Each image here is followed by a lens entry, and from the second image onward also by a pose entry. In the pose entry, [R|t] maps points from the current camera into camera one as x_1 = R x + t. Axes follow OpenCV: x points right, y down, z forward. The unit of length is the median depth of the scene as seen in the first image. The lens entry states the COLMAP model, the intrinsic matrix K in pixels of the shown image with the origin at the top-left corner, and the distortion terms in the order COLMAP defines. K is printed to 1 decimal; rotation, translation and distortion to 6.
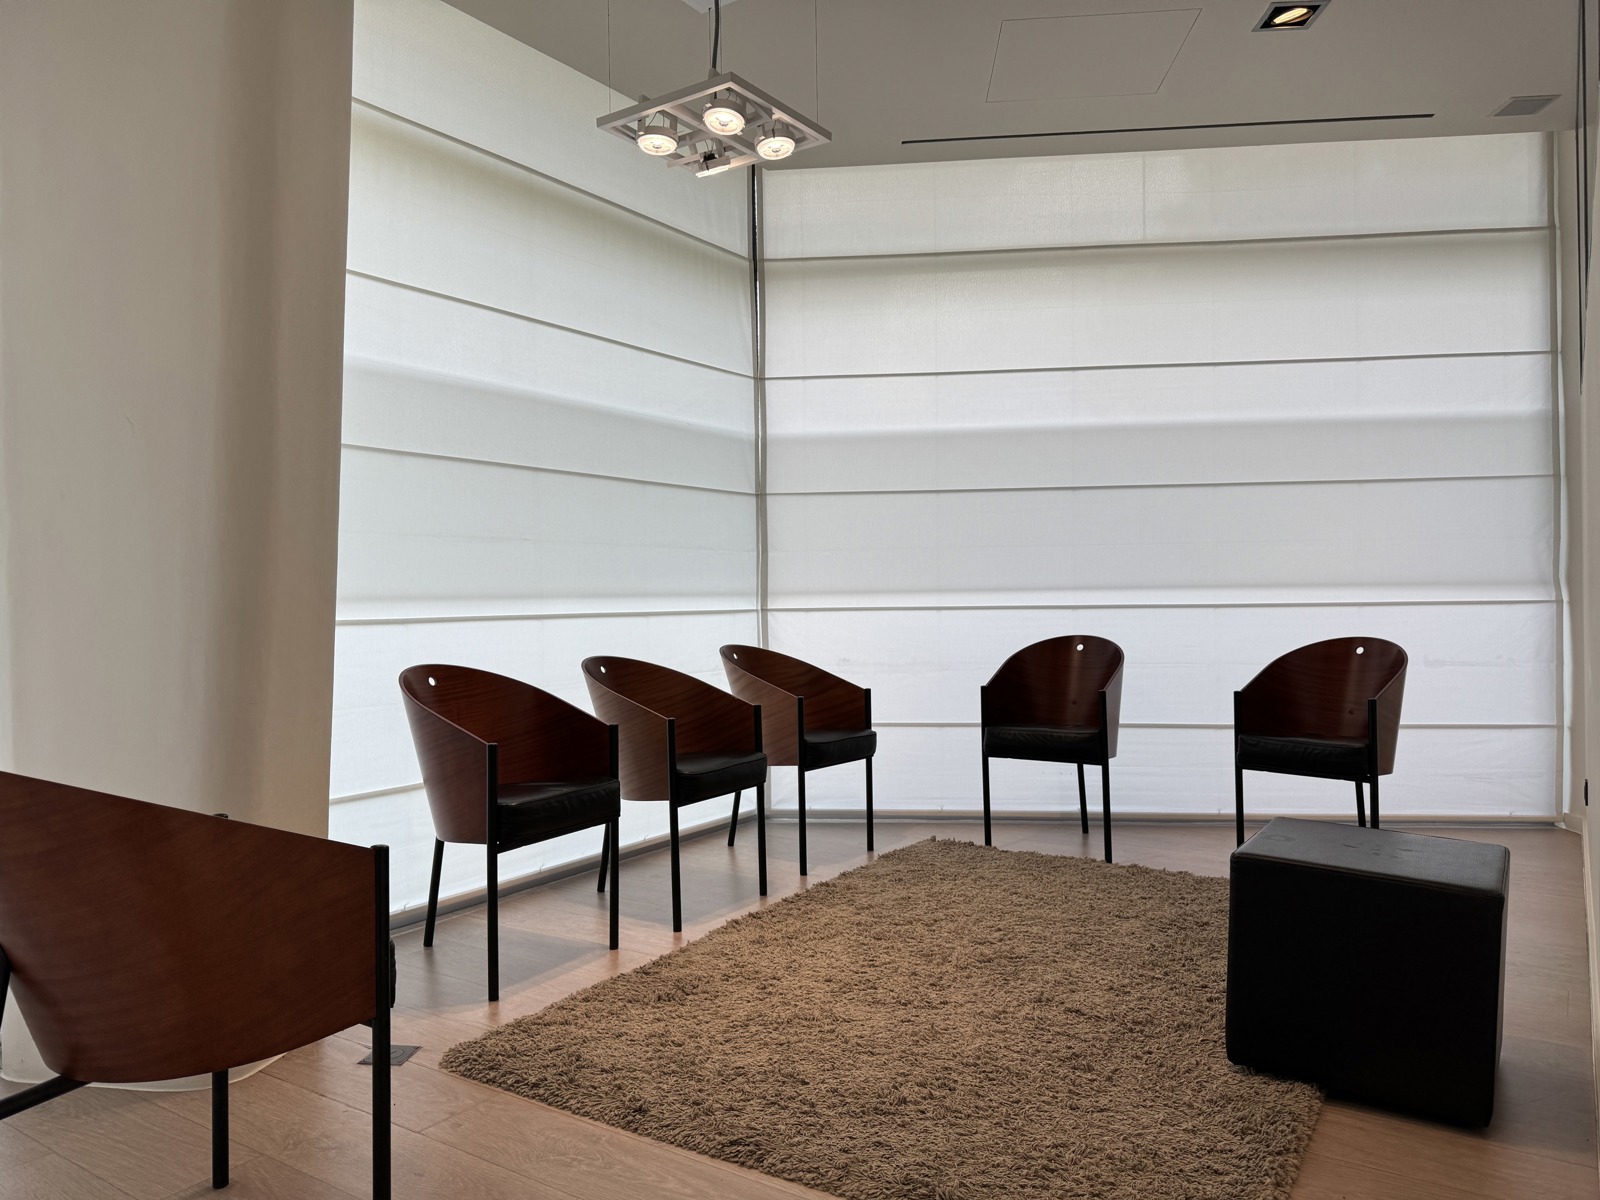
lens RADIAL K [[1130.7, 0, 803.2], [0, 1130.7, 593.5], [0, 0, 1]] dist [0.026337, -0.032624]
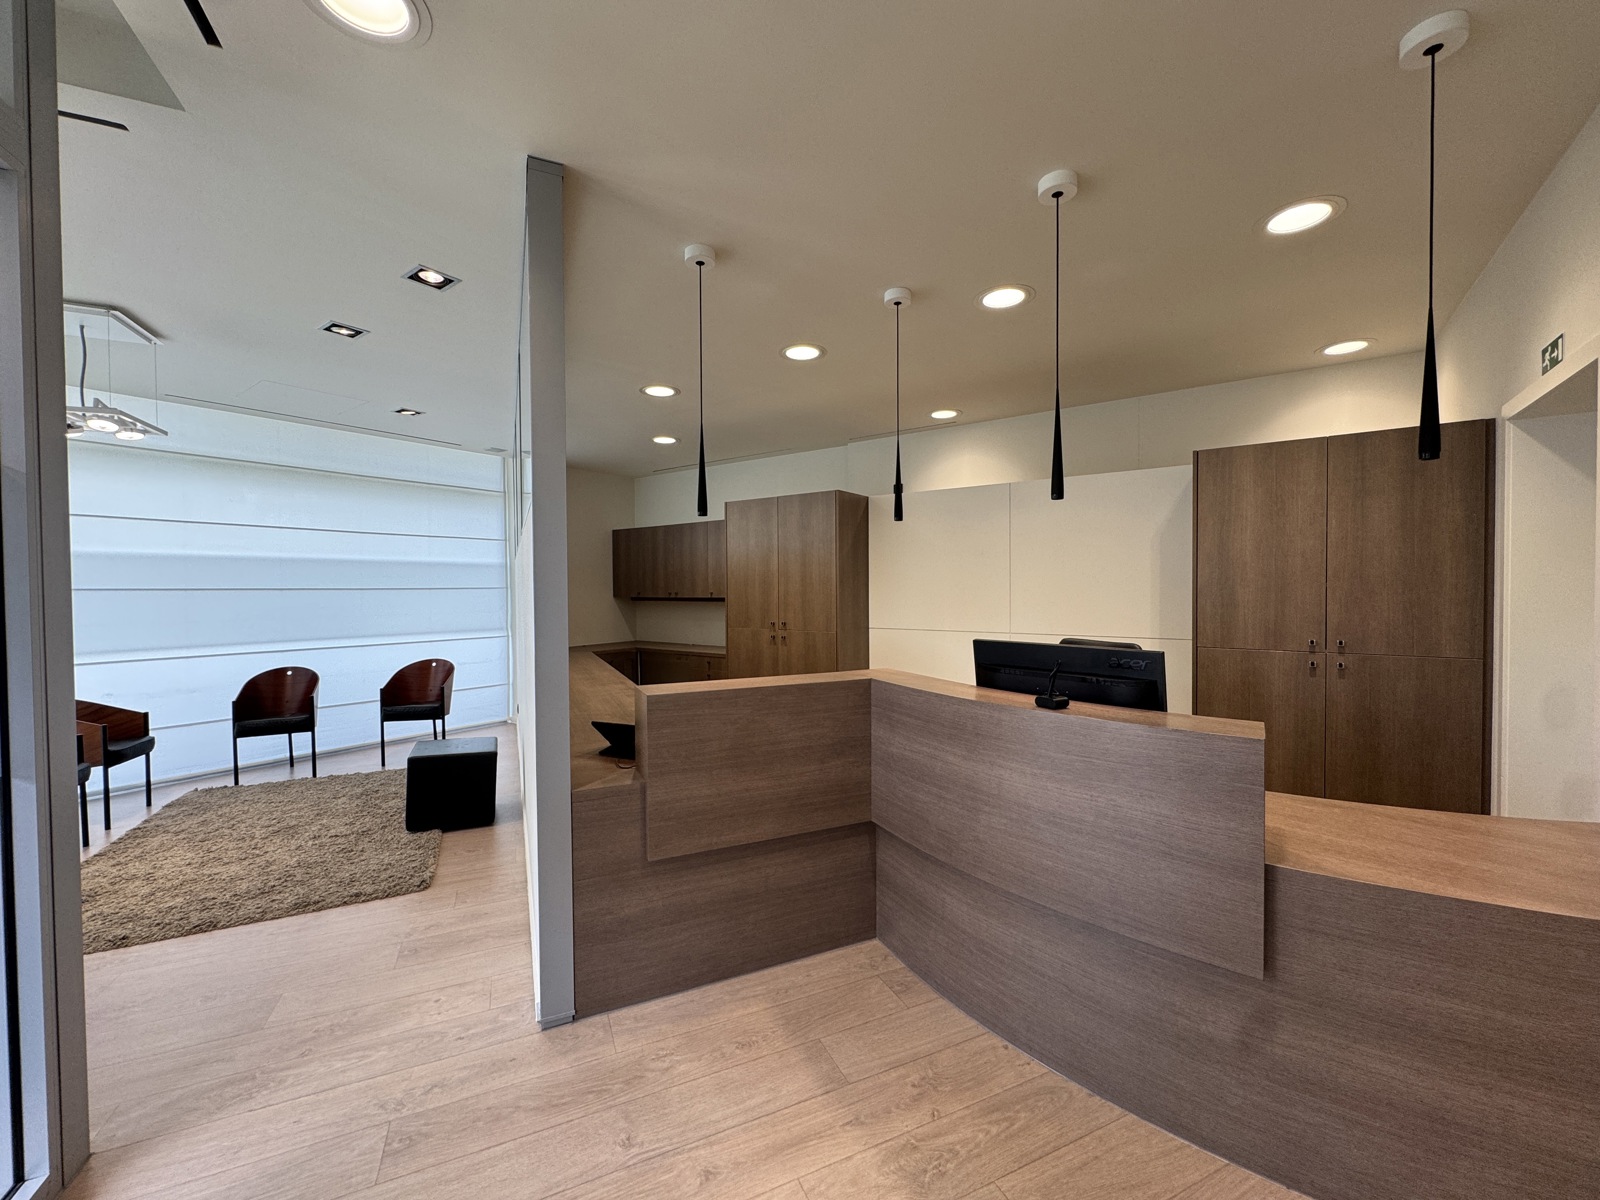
lens RADIAL K [[634.2, 0, 797.5], [0, 634.2, 600.4], [0, 0, 1]] dist [-0.009482, 0.002202]
pose [[0.521497, -0.008876, 0.853207, -0.265135], [-0.000625, 0.999942, 0.010785, -0.105937], [-0.853253, -0.006158, 0.521461, -0.377801]]
